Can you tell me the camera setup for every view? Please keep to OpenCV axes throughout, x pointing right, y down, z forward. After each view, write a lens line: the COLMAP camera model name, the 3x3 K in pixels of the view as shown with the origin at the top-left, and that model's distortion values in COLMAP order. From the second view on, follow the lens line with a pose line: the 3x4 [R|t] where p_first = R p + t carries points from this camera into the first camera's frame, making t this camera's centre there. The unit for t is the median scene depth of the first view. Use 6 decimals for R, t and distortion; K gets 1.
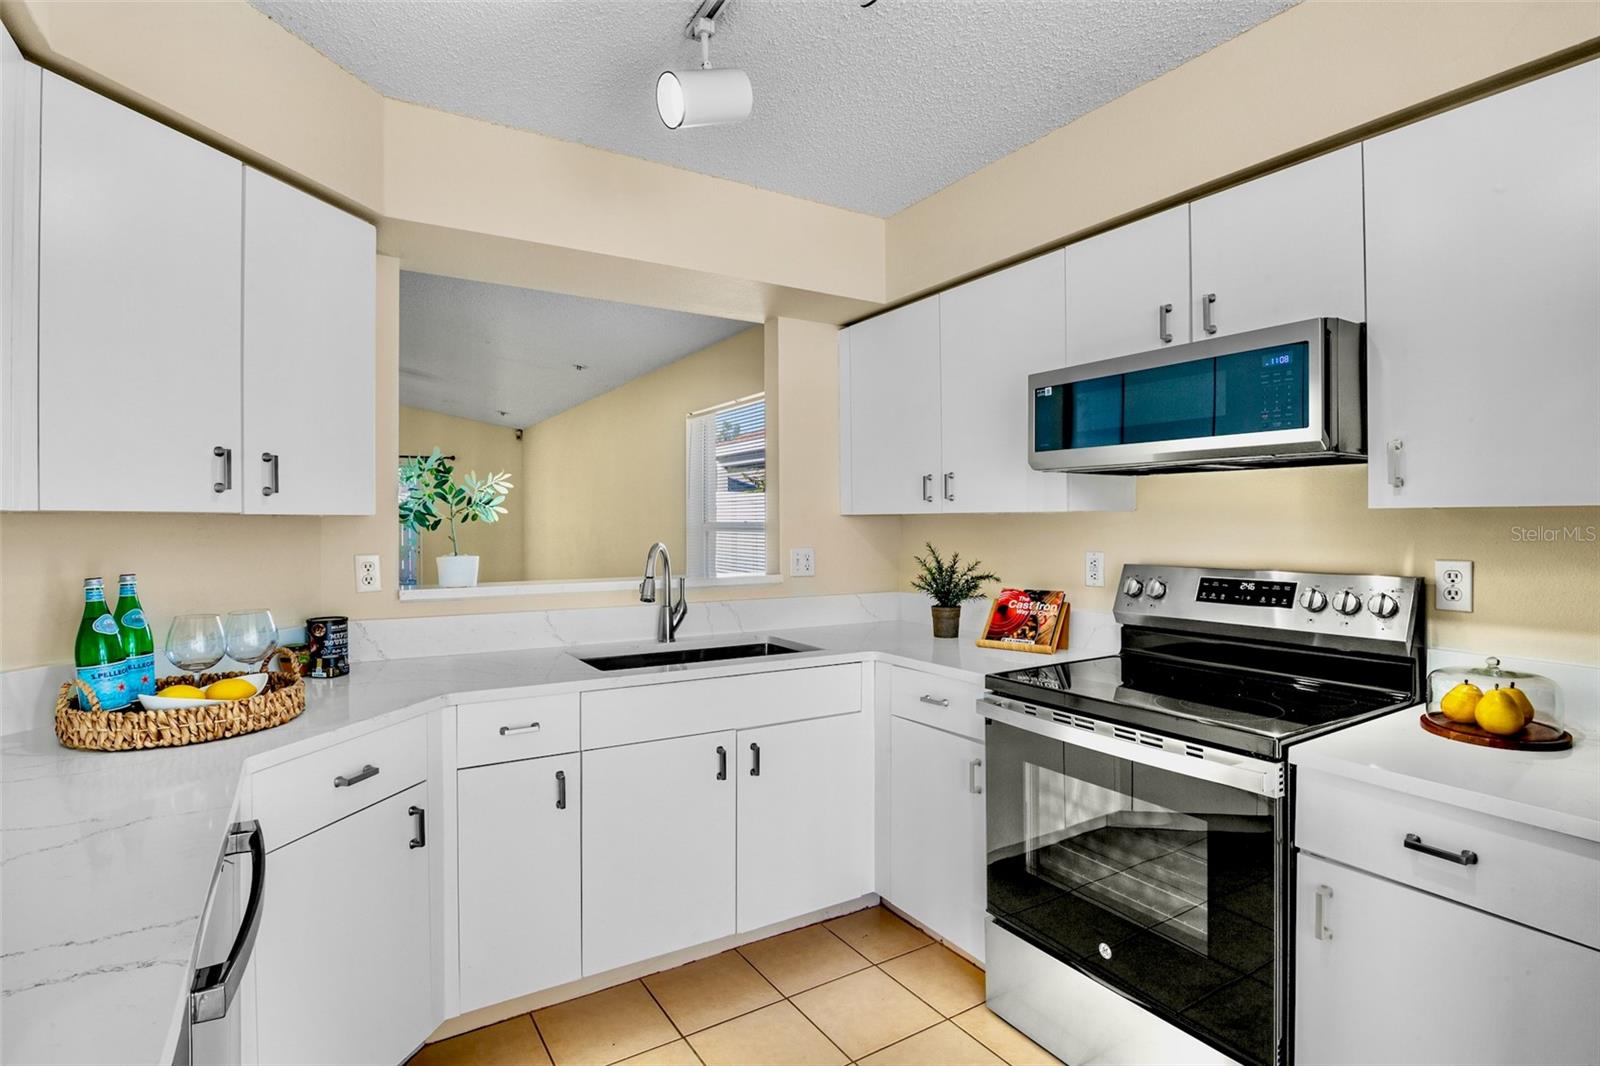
lens RADIAL K [[783.5, 0, 794.8], [0, 783.5, 518.4], [0, 0, 1]] dist [-0.021002, -0.000354]
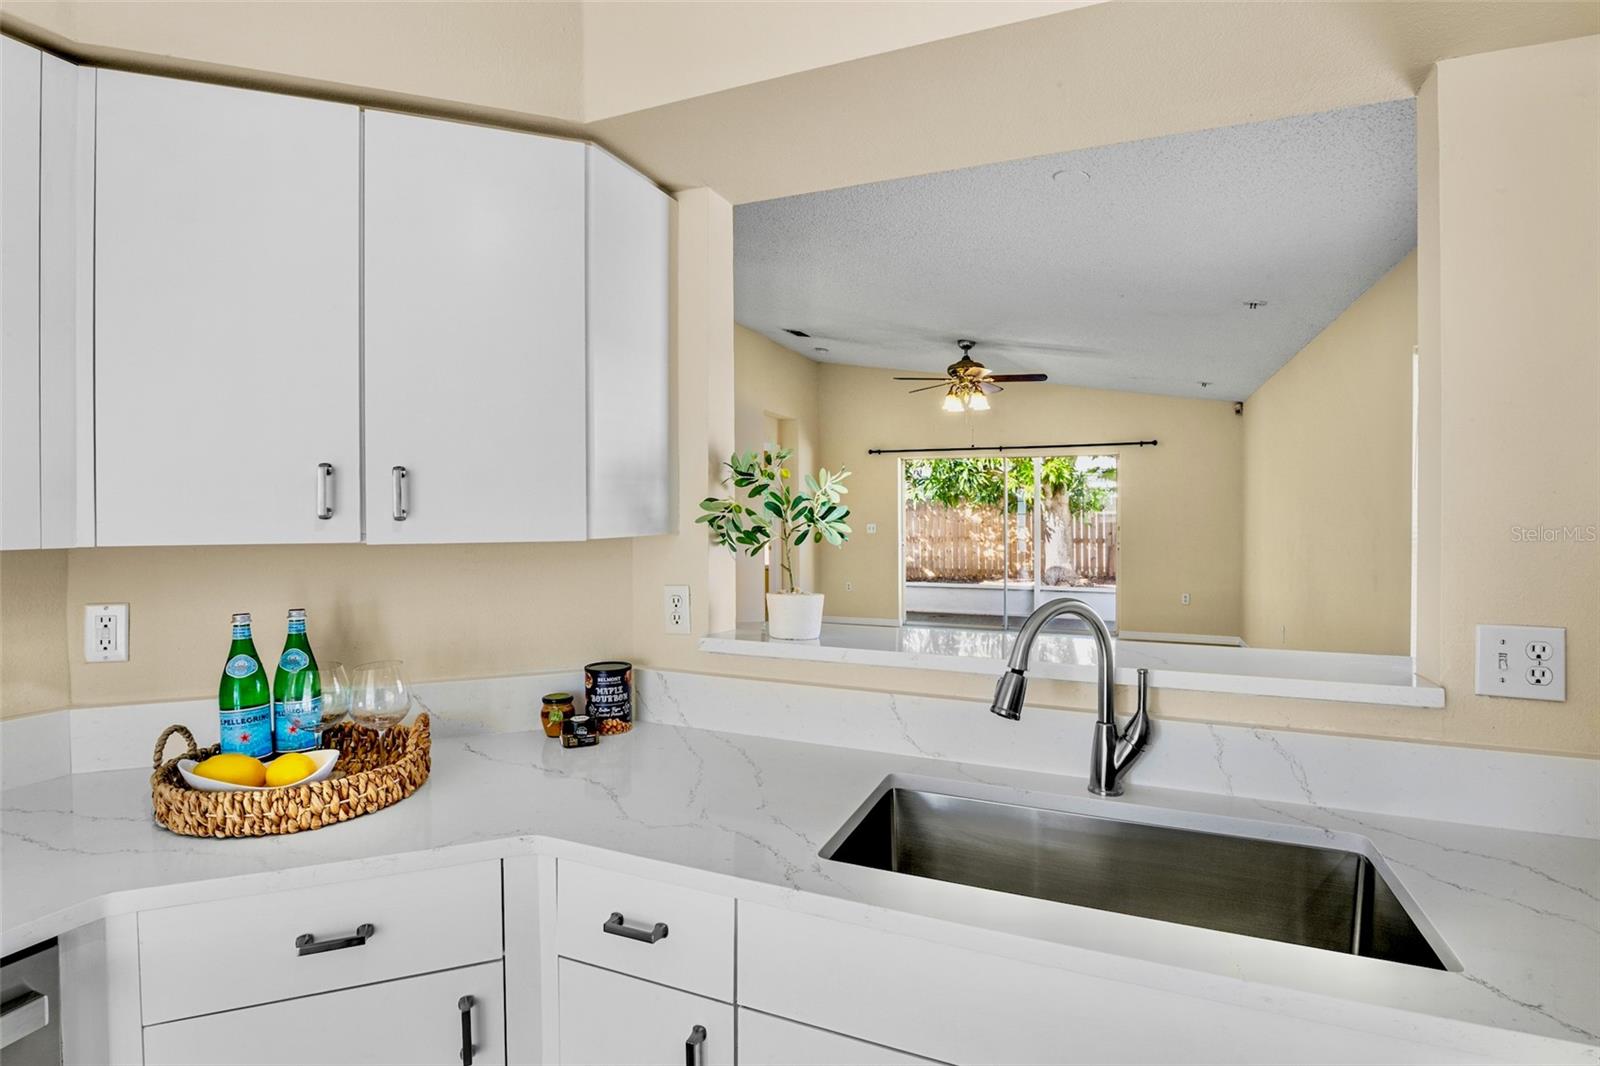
lens RADIAL K [[783.5, 0, 794.8], [0, 783.5, 518.4], [0, 0, 1]] dist [-0.021002, -0.000354]
pose [[0.582007, 0.011552, -0.813101, 0.164648], [0.003134, 0.999860, 0.016449, -0.035735], [0.813177, -0.012122, 0.581890, 0.709767]]
